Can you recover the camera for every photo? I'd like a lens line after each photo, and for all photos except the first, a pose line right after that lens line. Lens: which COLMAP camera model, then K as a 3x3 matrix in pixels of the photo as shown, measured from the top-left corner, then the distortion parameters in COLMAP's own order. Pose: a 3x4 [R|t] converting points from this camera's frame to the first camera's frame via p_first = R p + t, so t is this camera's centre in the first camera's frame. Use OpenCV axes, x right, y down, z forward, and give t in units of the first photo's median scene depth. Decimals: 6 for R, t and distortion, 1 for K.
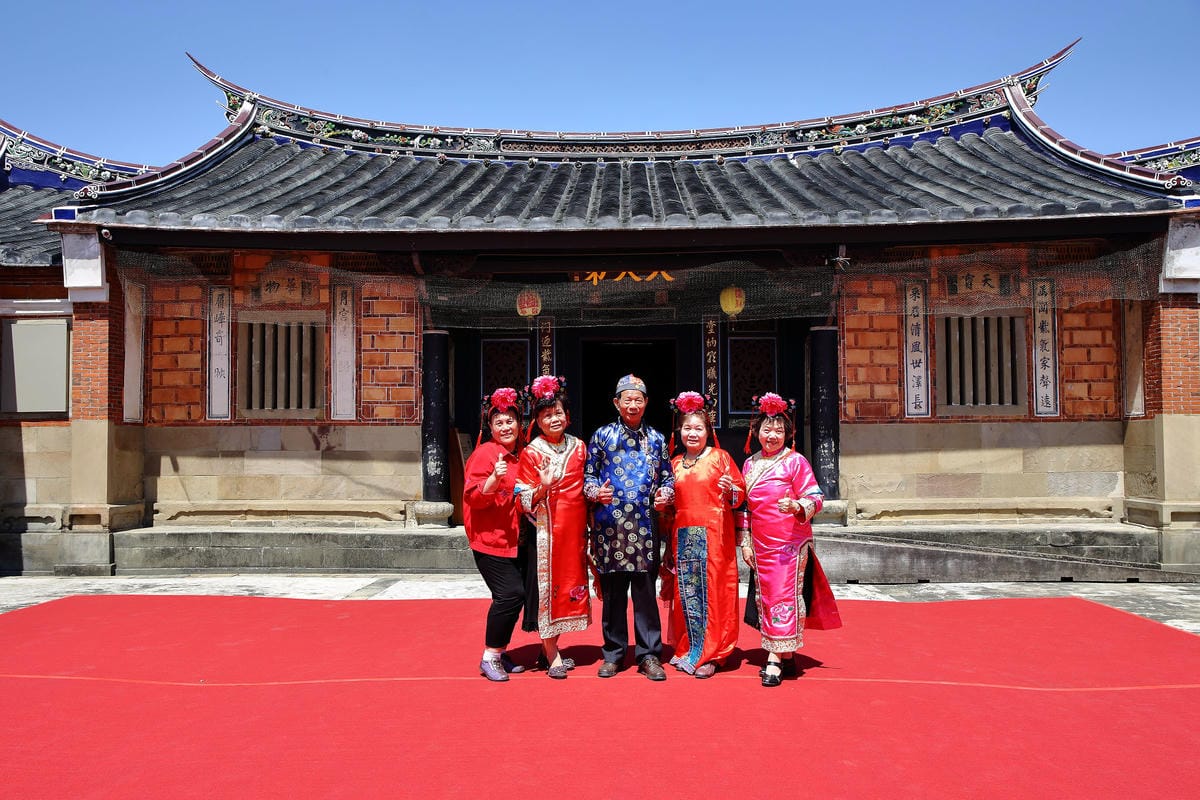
lens RADIAL K [[961.0, 0, 600.0], [0, 961.0, 400.0], [0, 0, 1]] dist [-0.081125, 0.098905]
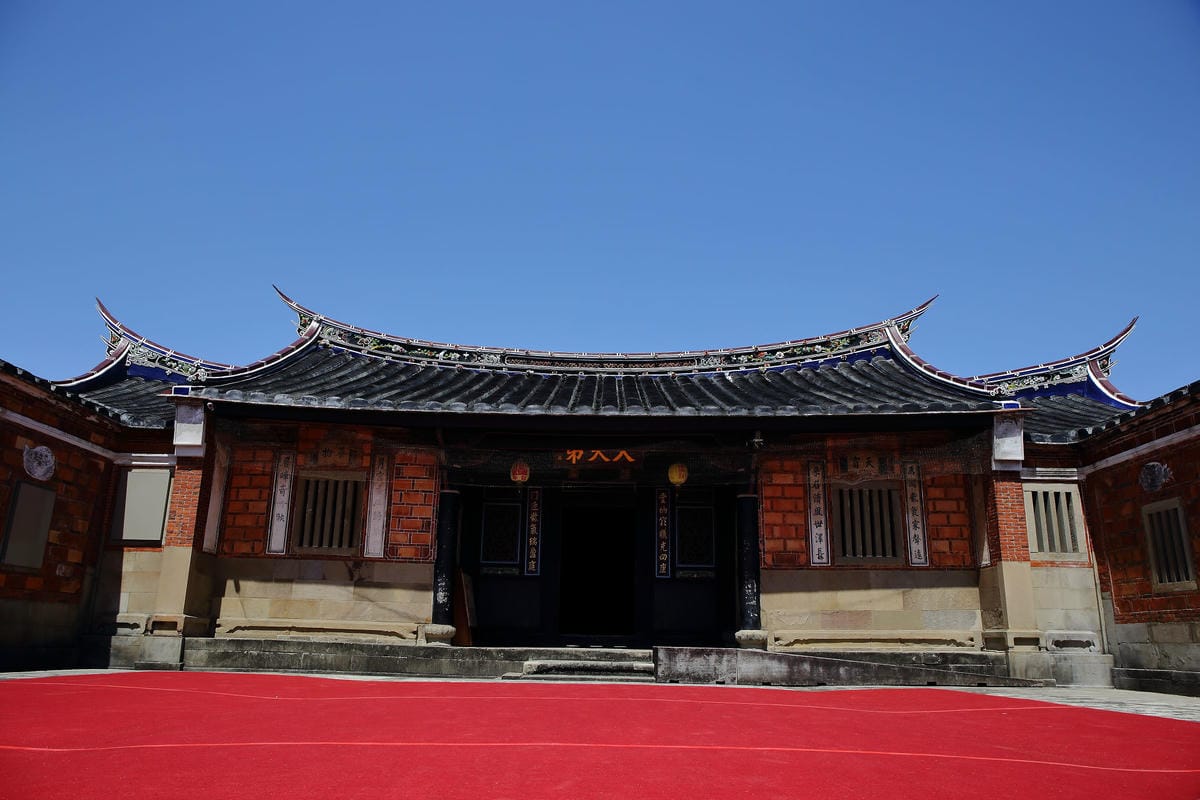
lens RADIAL K [[853.7, 0, 600.0], [0, 853.7, 400.0], [0, 0, 1]] dist [-0.106278, 0.101474]
pose [[0.999448, 0.028529, 0.017027, 0.009080], [-0.023599, 0.970335, -0.240610, 0.082364], [-0.023386, 0.240076, 0.970472, -0.155410]]
